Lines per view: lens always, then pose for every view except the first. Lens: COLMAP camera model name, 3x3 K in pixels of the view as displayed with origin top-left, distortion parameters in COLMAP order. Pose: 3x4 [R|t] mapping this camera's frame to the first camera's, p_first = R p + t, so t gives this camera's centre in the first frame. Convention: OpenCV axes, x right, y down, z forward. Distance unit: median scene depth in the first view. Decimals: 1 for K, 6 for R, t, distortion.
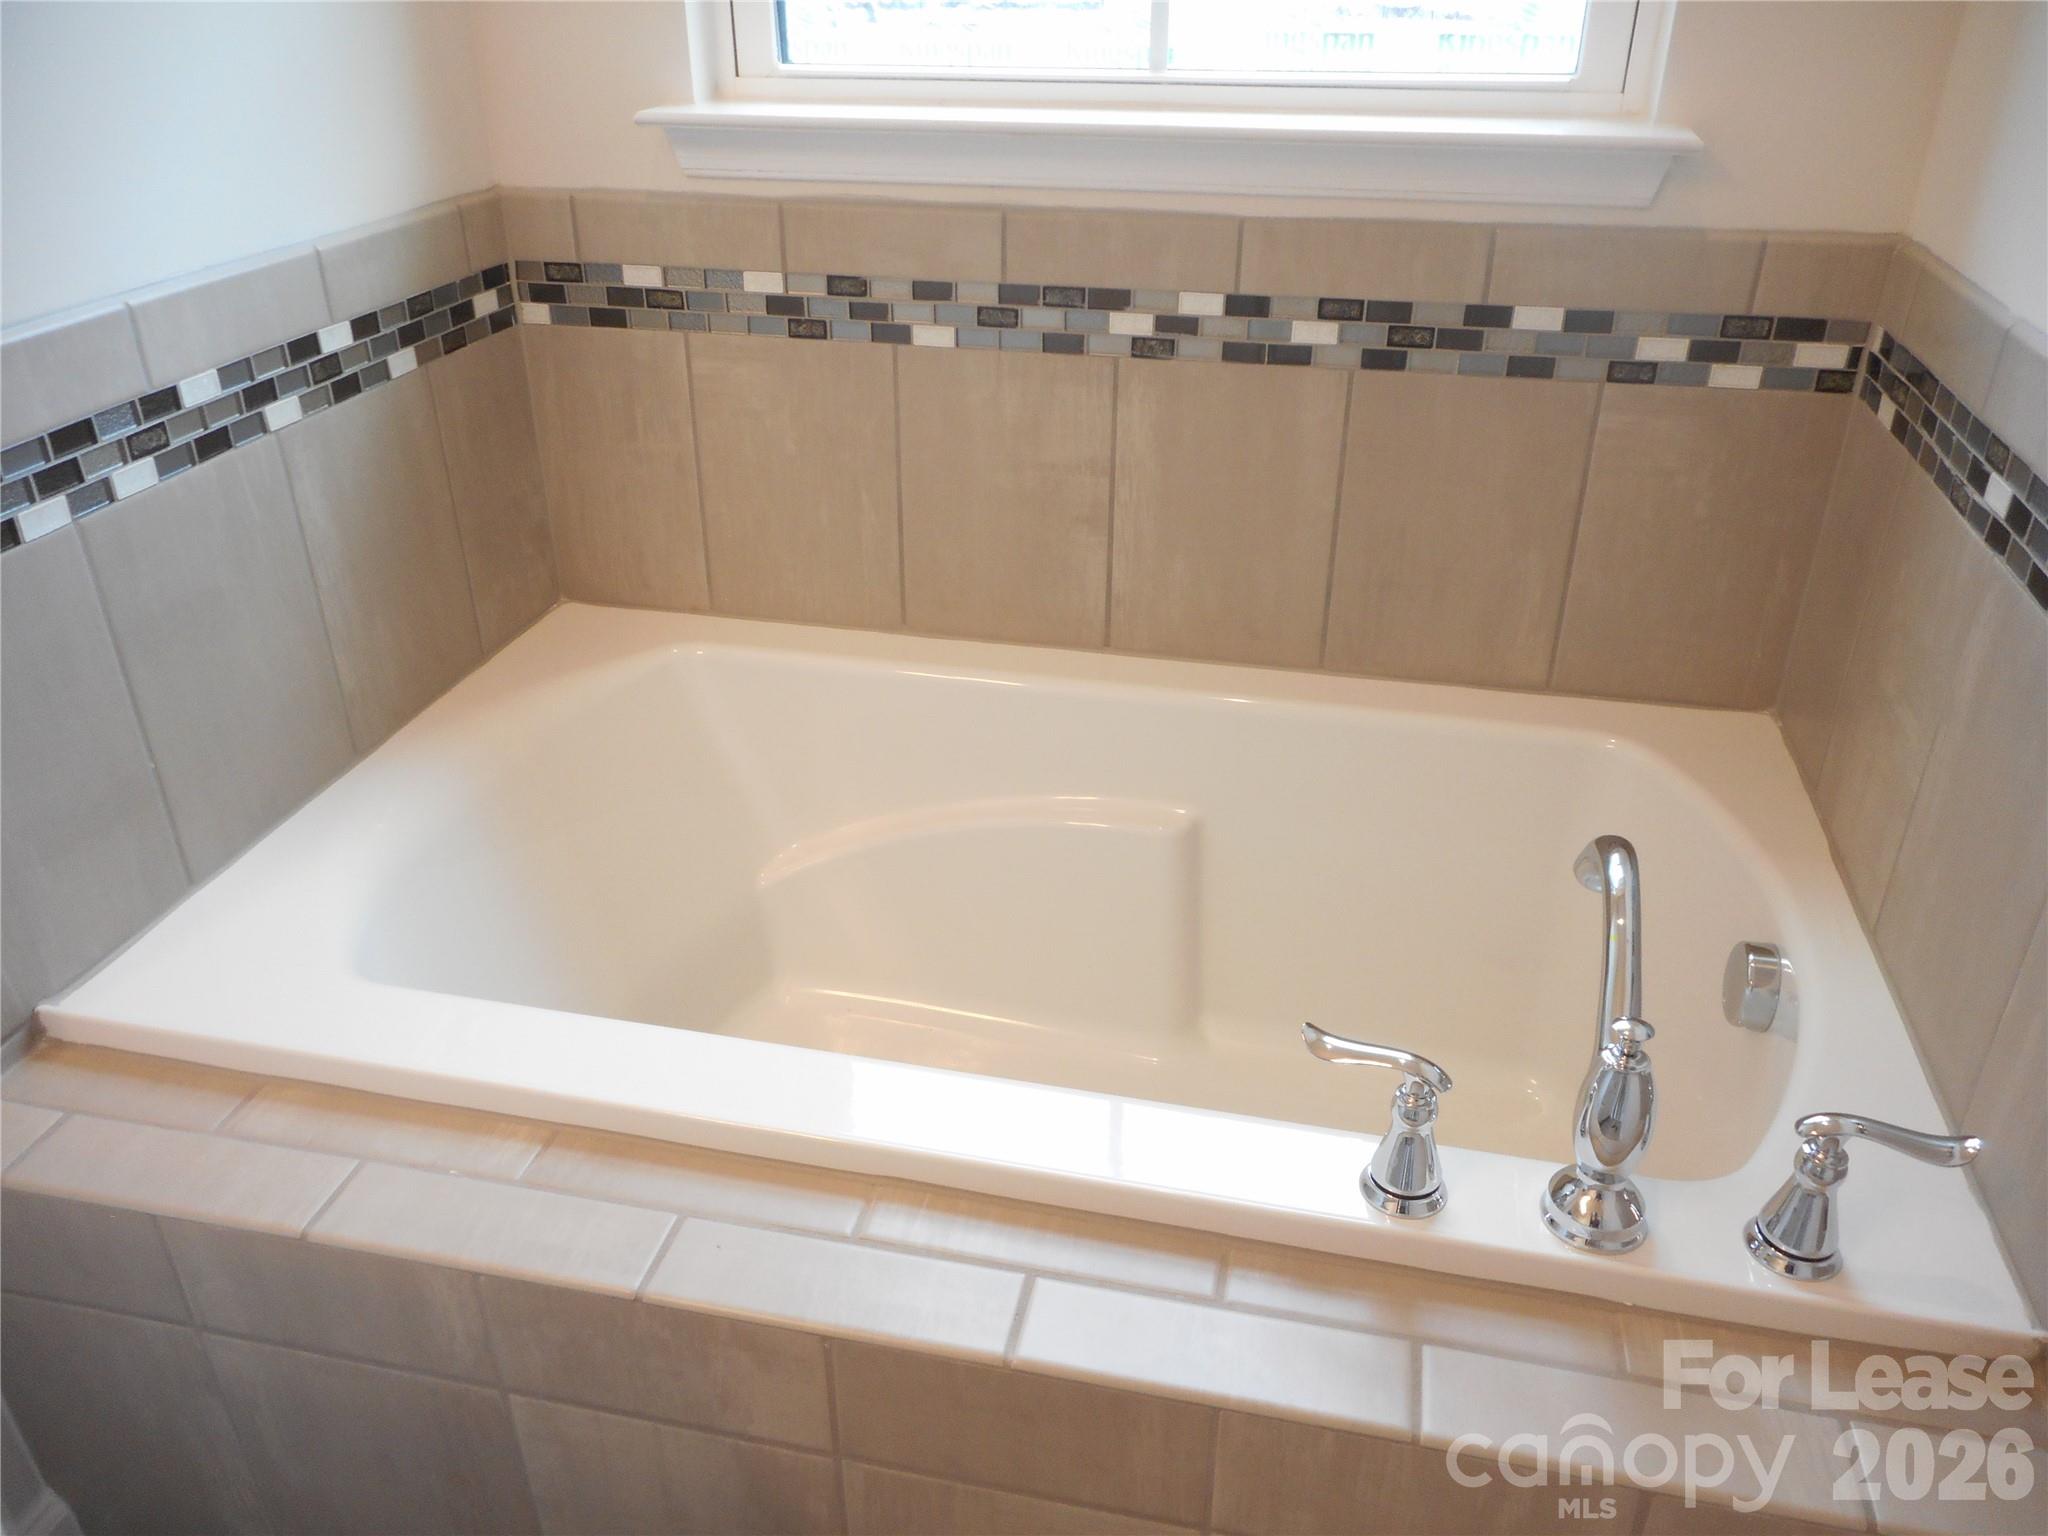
lens RADIAL K [[1547.5, 0, 1010.6], [0, 1547.5, 769.6], [0, 0, 1]] dist [0.014525, -0.009868]
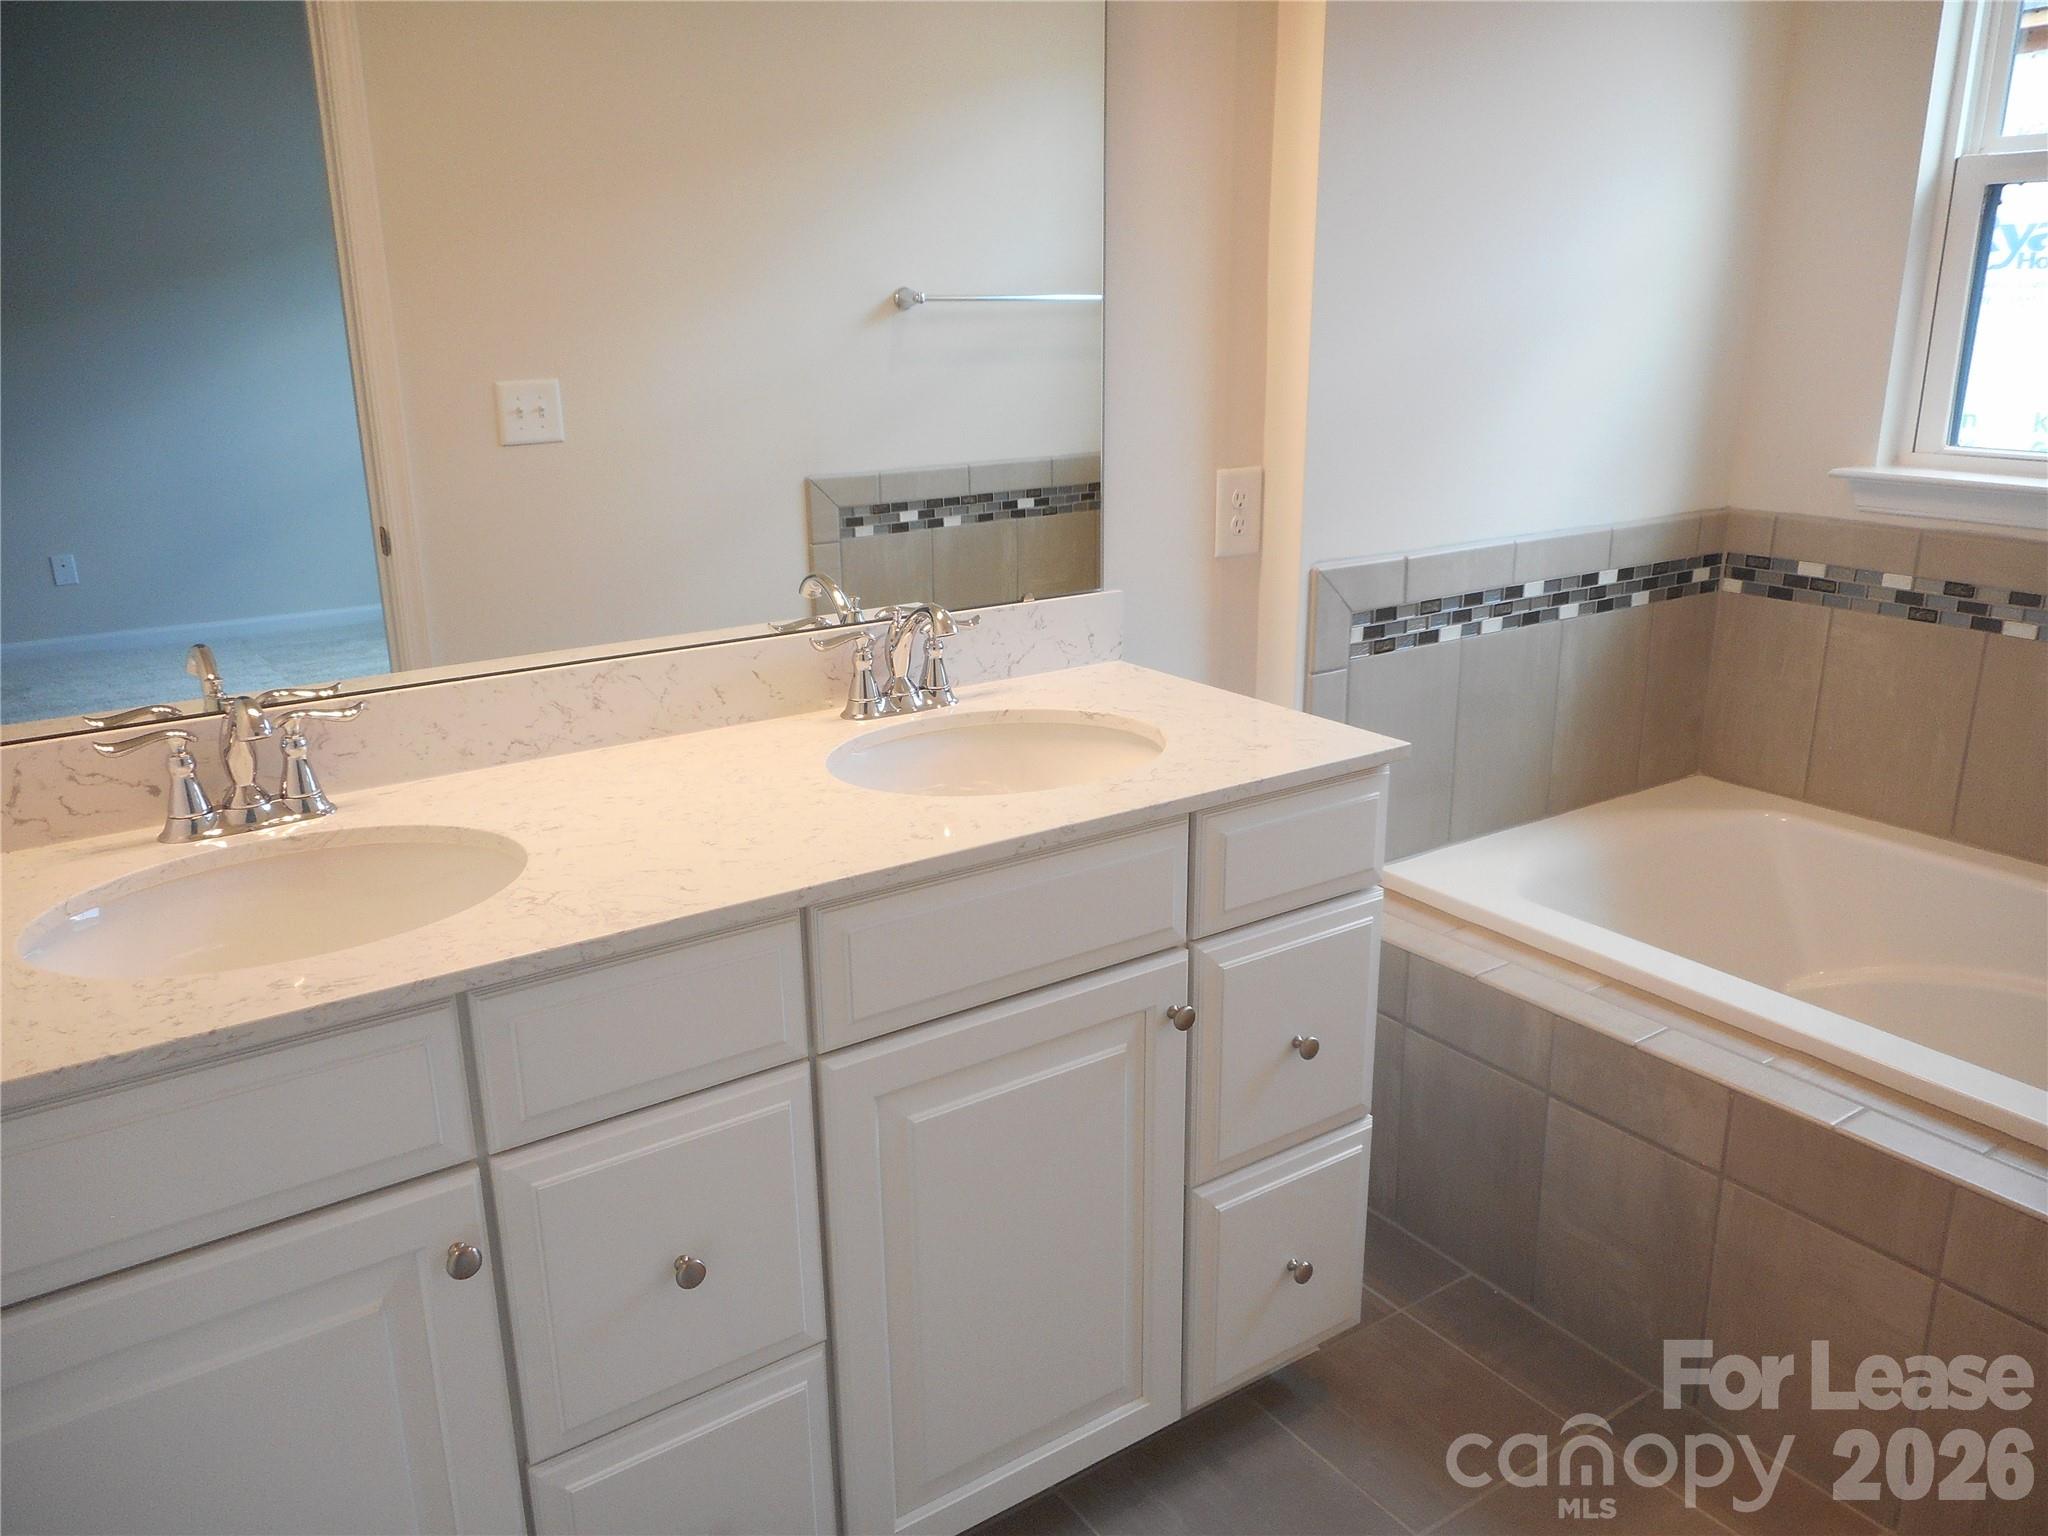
lens RADIAL K [[1547.5, 0, 1023.2], [0, 1547.5, 755.9], [0, 0, 1]] dist [0.014525, -0.009868]
pose [[0.737824, 0.185373, -0.649040, 0.225438], [-0.318176, 0.943536, -0.092216, 0.253099], [0.595298, 0.274548, 0.755145, -0.589701]]
